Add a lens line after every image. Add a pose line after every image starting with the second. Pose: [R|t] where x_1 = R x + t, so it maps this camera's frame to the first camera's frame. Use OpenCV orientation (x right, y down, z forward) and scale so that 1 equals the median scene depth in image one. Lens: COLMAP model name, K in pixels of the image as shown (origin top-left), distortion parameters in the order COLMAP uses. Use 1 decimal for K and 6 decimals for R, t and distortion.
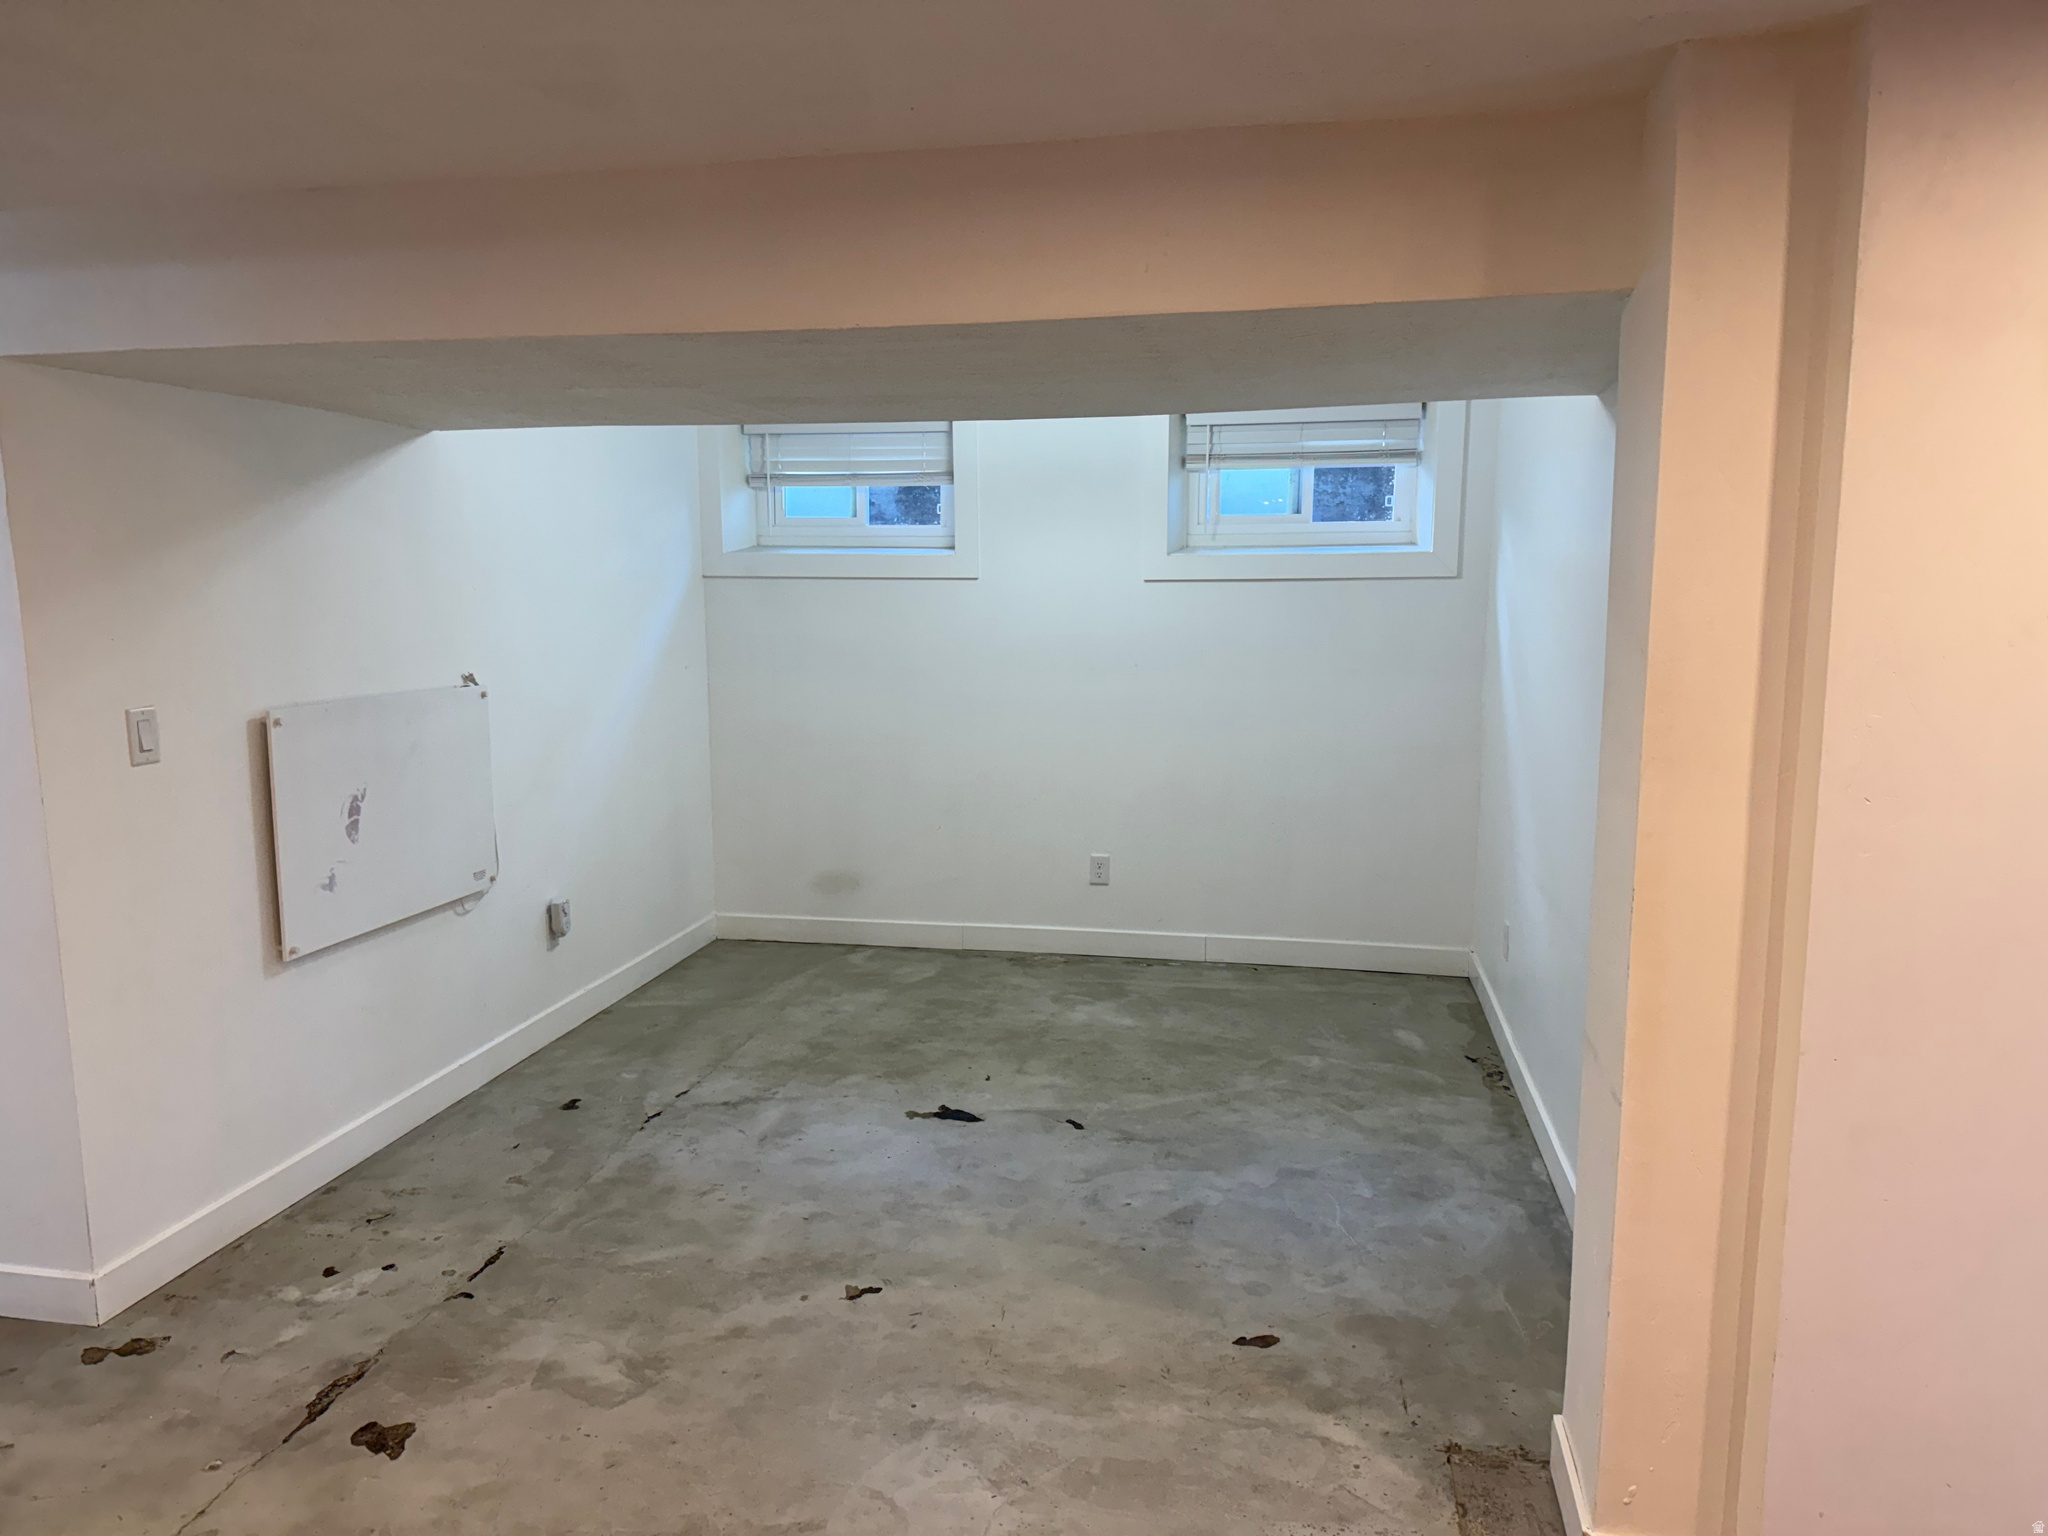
lens RADIAL K [[1441.3, 0, 1024.0], [0, 1441.3, 760.4], [0, 0, 1]] dist [-0.003463, -0.007555]
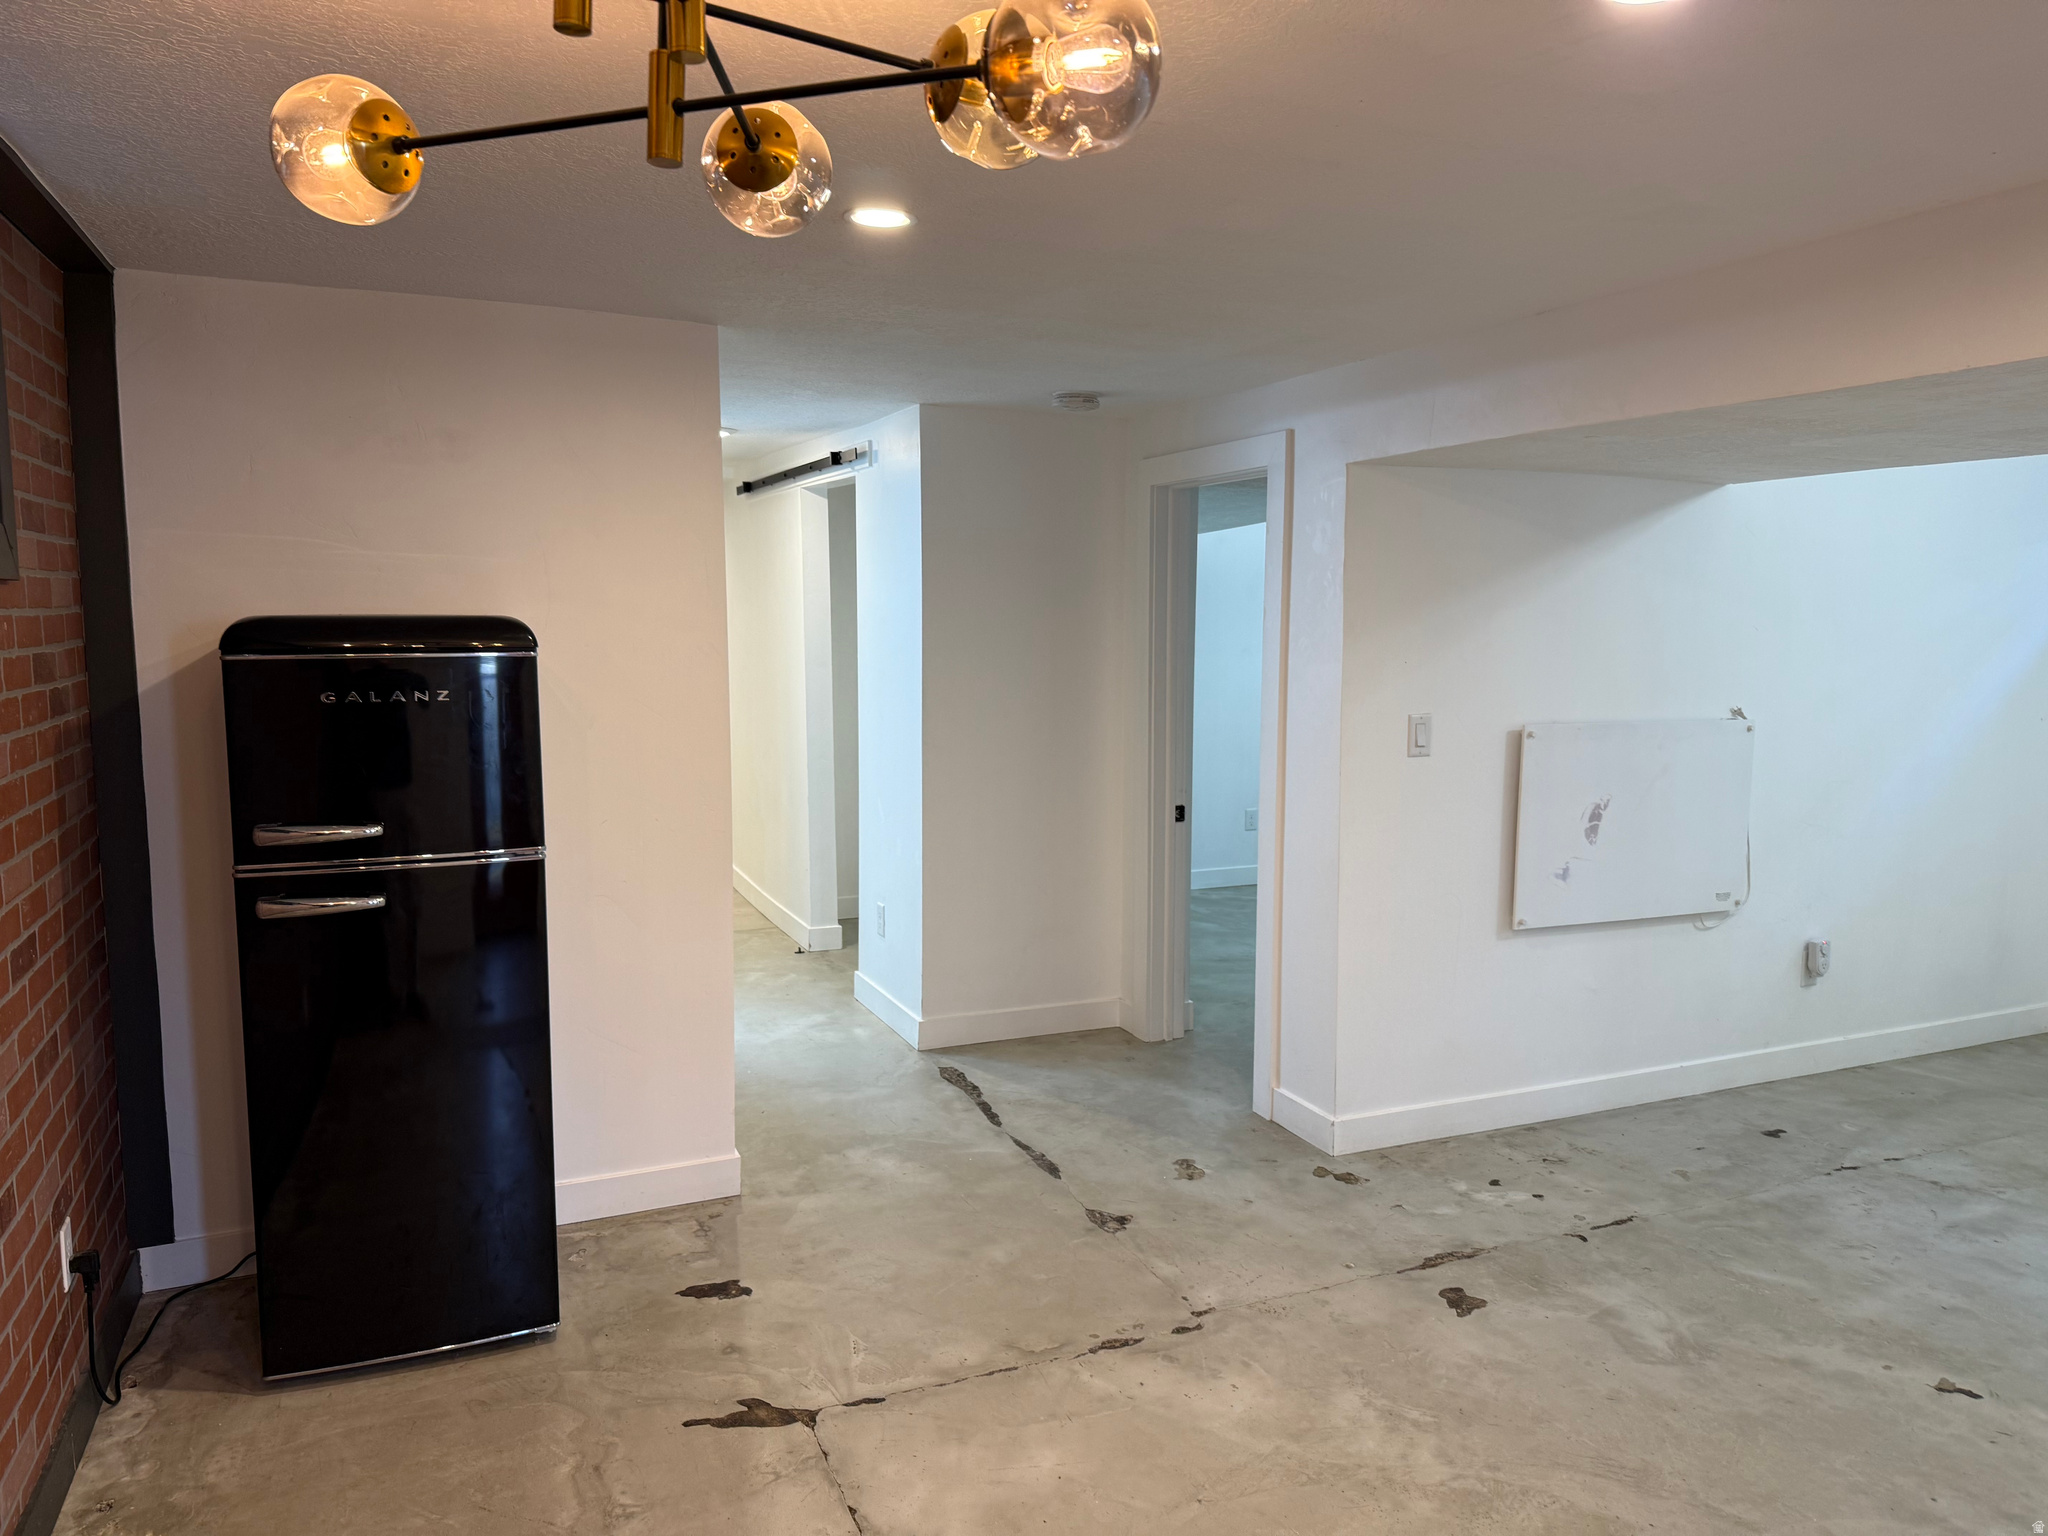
lens RADIAL K [[1441.3, 0, 1024.0], [0, 1441.3, 760.4], [0, 0, 1]] dist [-0.003463, -0.007555]
pose [[0.562518, 0.097829, -0.820977, 0.257001], [-0.118201, 0.992291, 0.037254, 0.001112], [0.818292, 0.076085, 0.569745, -0.051561]]
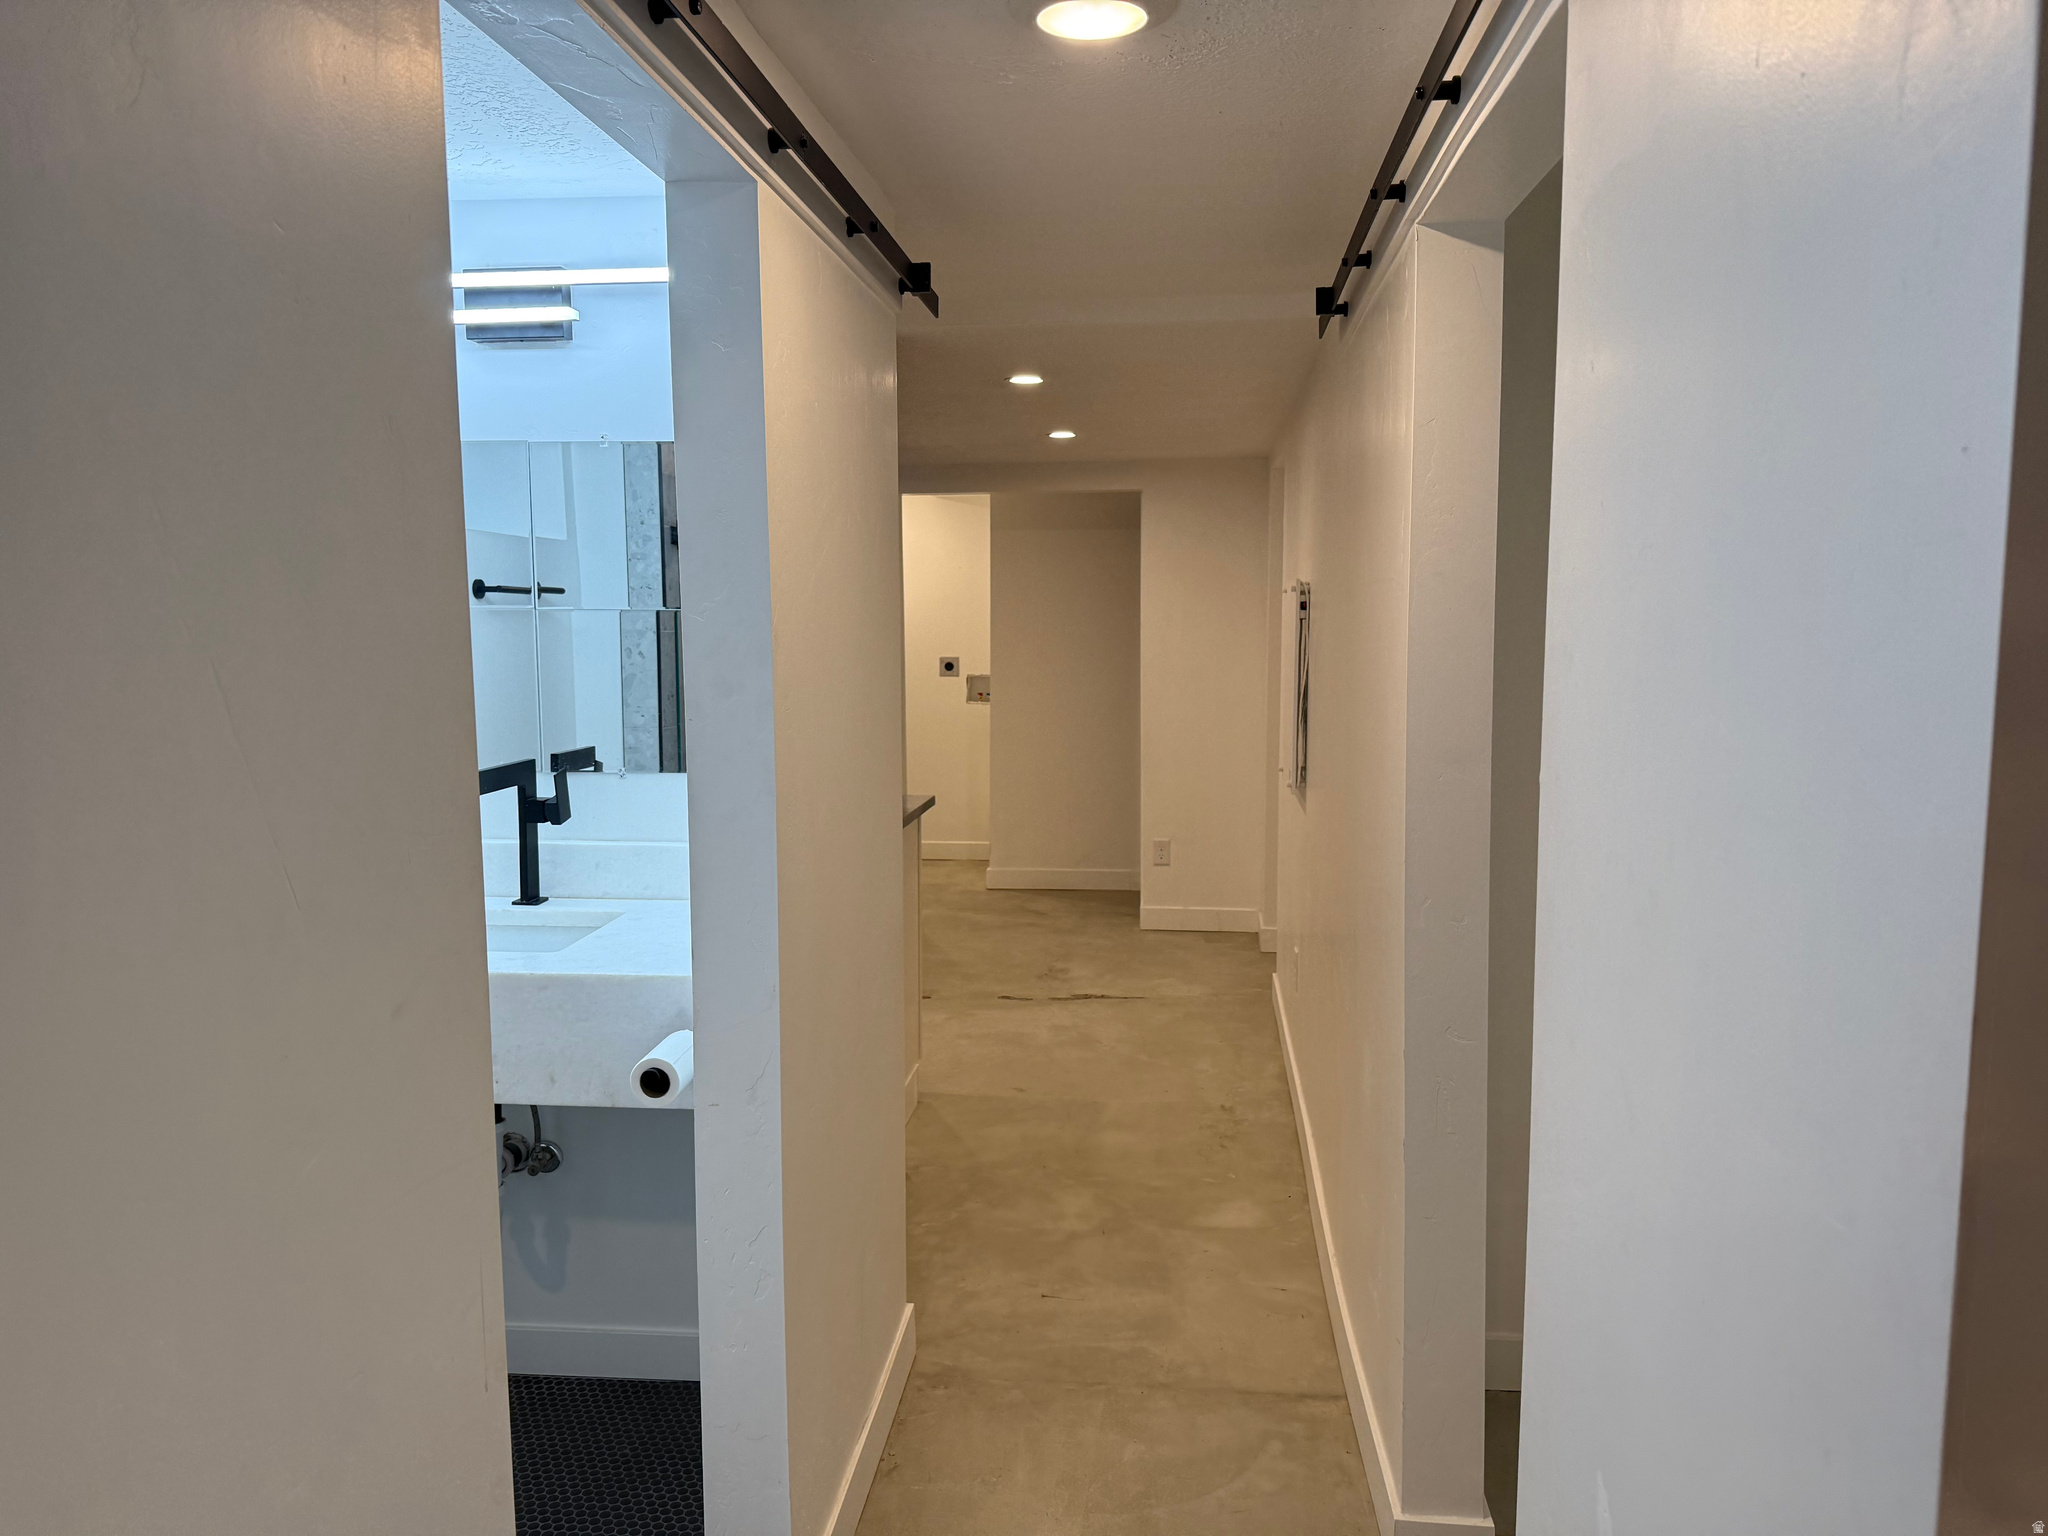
lens RADIAL K [[1441.3, 0, 1024.0], [0, 1441.3, 760.4], [0, 0, 1]] dist [-0.003463, -0.007555]
pose [[0.080739, 0.107779, -0.990891, -0.402615], [-0.127432, 0.987094, 0.096983, -0.052806], [0.988556, 0.118441, 0.093431, 0.462685]]
